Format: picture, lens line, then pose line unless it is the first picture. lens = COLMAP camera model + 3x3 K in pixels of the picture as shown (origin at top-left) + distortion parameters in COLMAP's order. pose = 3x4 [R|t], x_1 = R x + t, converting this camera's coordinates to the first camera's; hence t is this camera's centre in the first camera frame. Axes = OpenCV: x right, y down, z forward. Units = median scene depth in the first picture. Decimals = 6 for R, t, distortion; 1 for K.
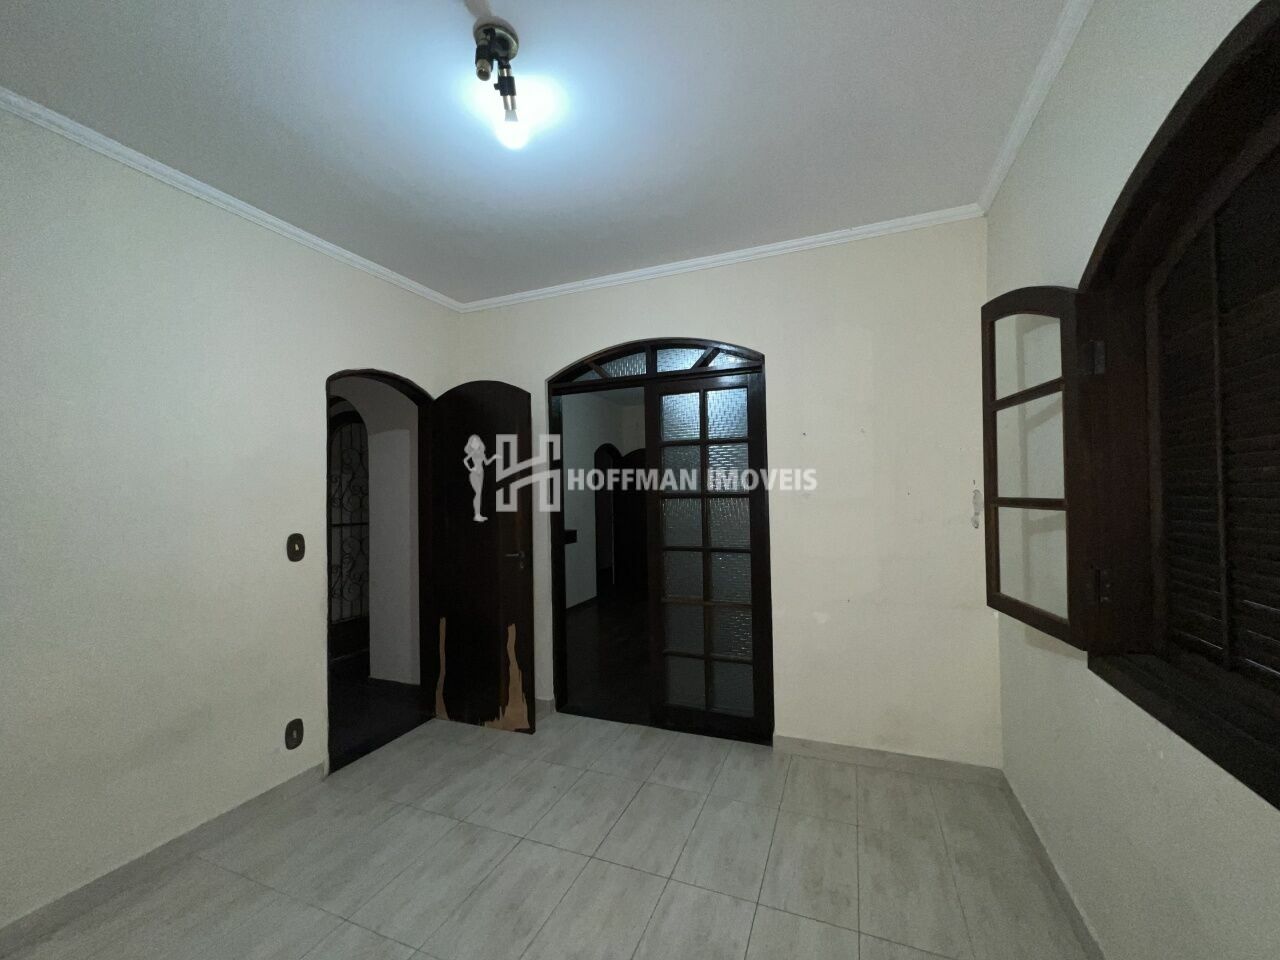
lens RADIAL K [[511.2, 0, 639.9], [0, 511.2, 485.9], [0, 0, 1]] dist [-0.000129, 0.000044]
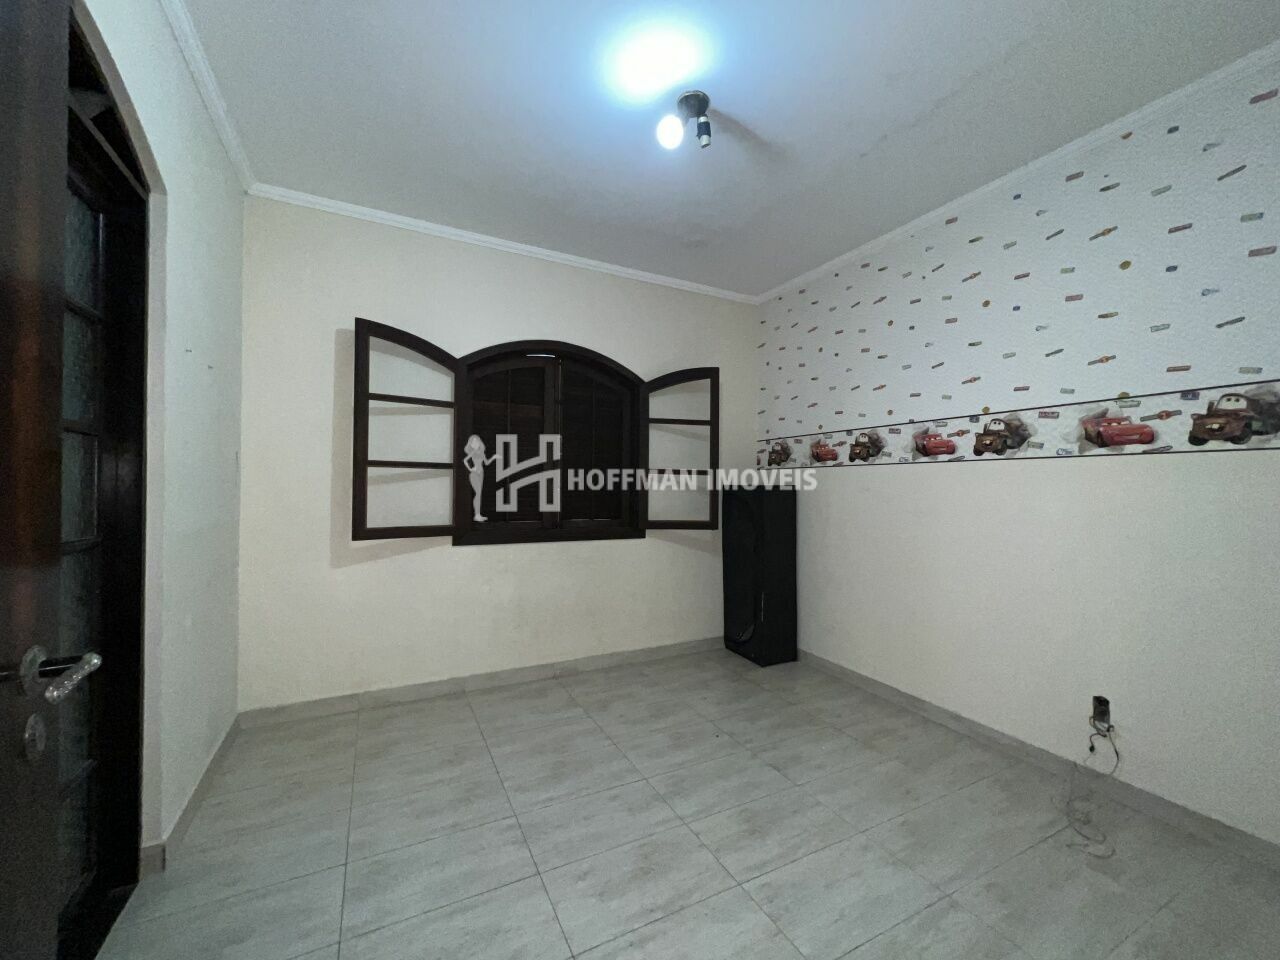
lens RADIAL K [[511.2, 0, 638.9], [0, 511.2, 483.5], [0, 0, 1]] dist [-0.000129, 0.000044]
pose [[-0.764977, 0.013913, 0.643907, -0.785146], [-0.006127, 0.999564, -0.028877, 0.122885], [-0.644028, -0.026036, -0.764558, 1.600168]]
